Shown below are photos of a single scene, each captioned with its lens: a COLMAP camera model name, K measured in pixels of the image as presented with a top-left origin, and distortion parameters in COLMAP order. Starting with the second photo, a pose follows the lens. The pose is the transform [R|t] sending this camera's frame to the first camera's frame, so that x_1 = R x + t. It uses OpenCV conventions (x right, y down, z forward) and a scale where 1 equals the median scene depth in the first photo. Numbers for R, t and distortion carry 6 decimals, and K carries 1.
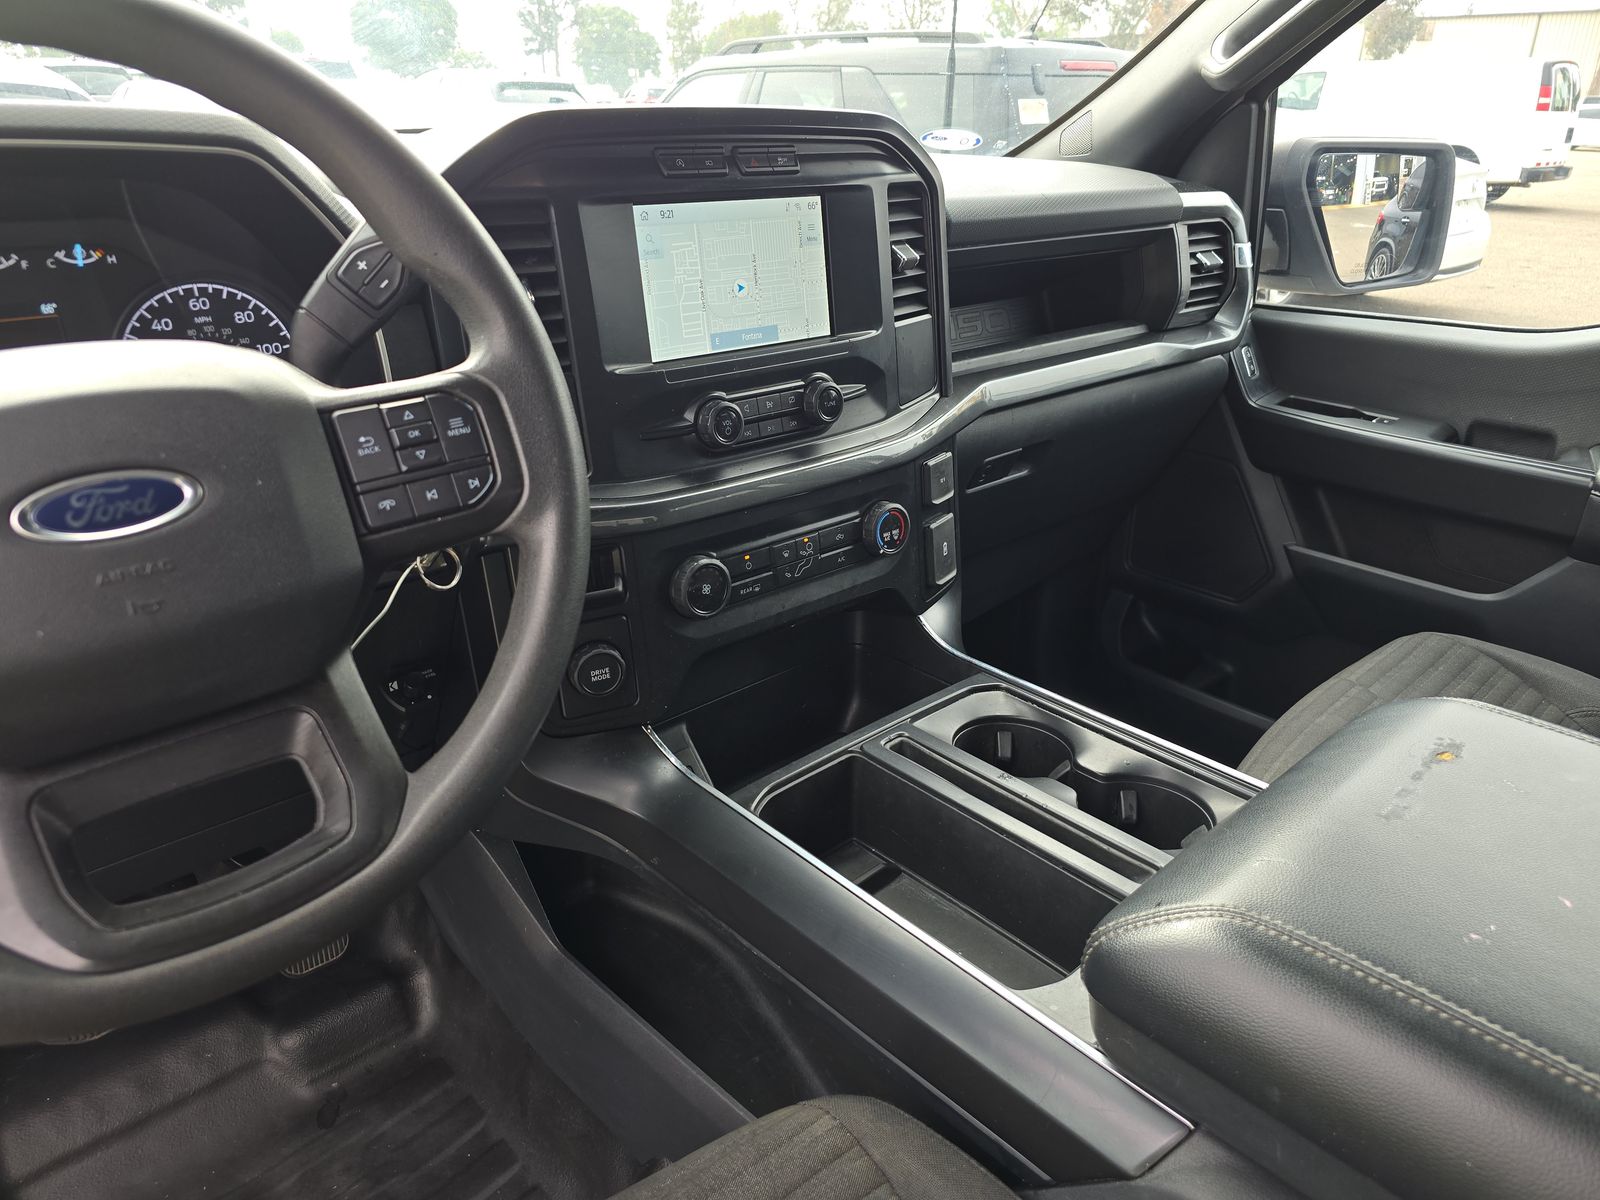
lens RADIAL K [[1065.2, 0, 801.9], [0, 1065.2, 601.6], [0, 0, 1]] dist [0.053933, -0.041453]
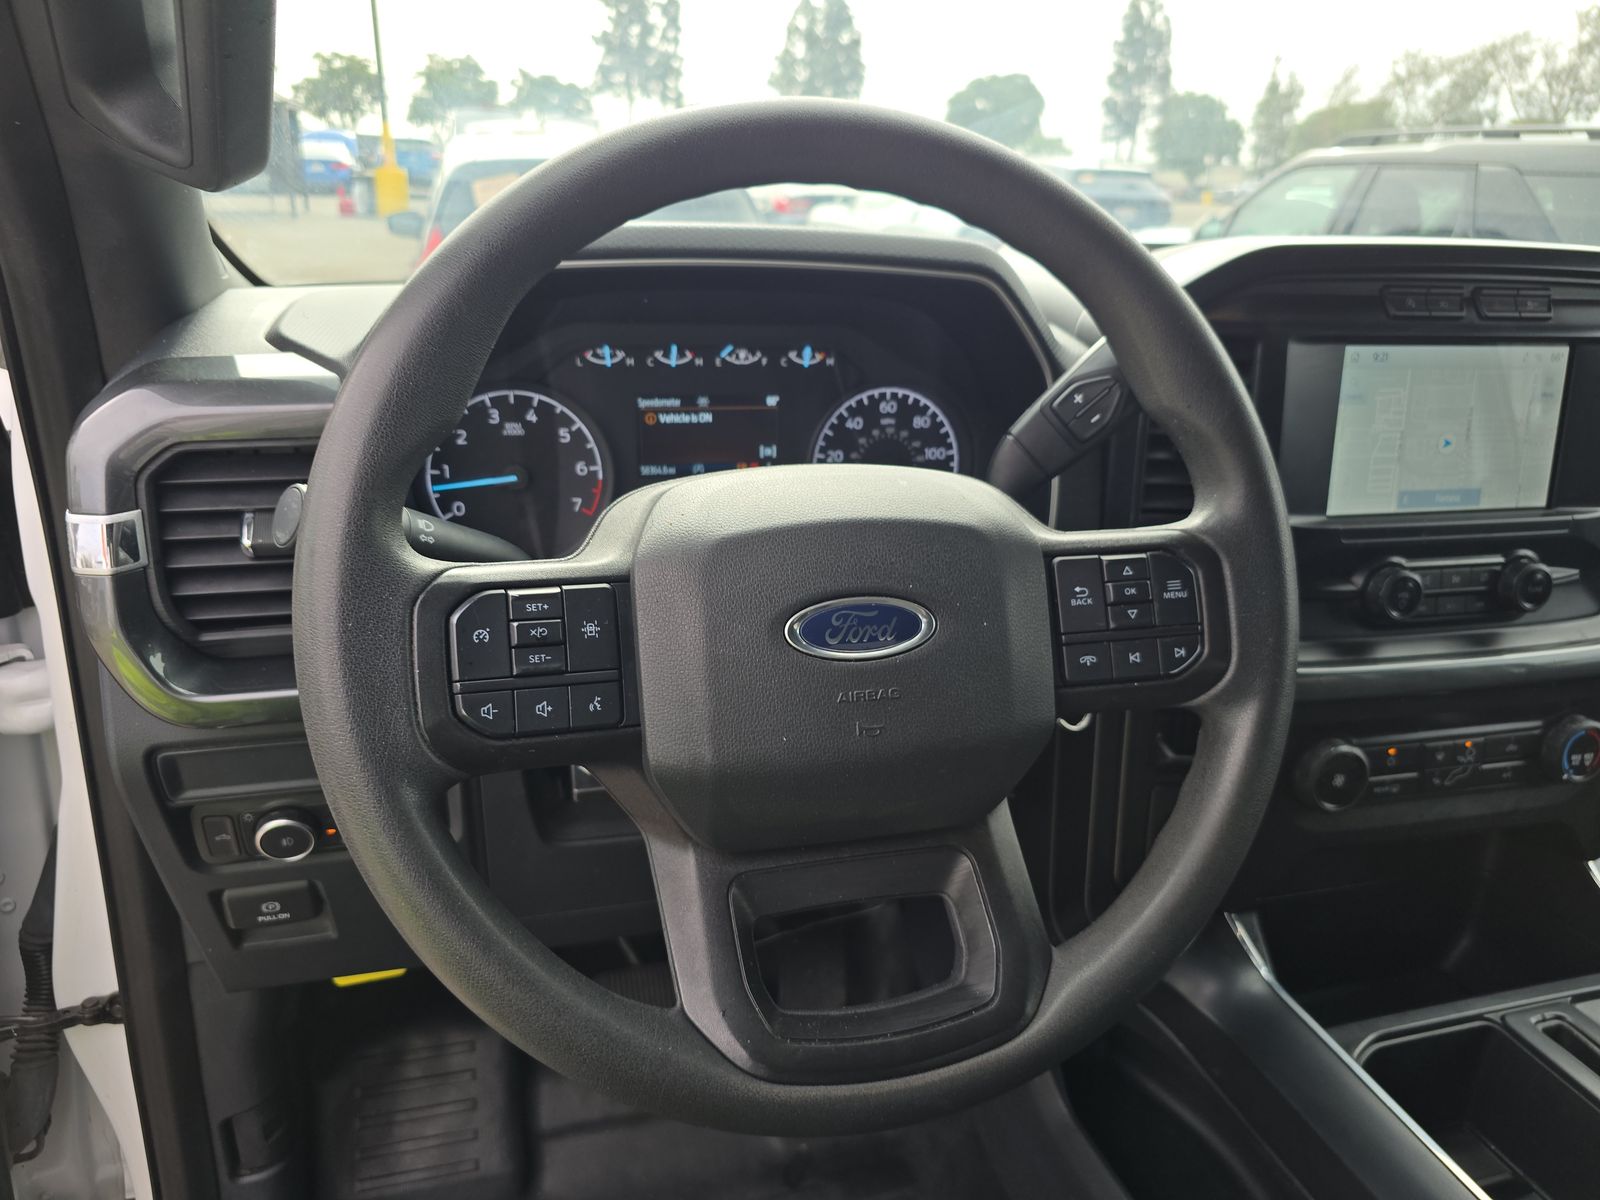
lens RADIAL K [[1065.2, 0, 801.9], [0, 1065.2, 601.6], [0, 0, 1]] dist [0.053933, -0.041453]
pose [[0.900371, 0.186088, -0.393324, -0.198351], [-0.209416, 0.977682, -0.016824, -0.056809], [0.381415, 0.097516, 0.919246, 0.025099]]
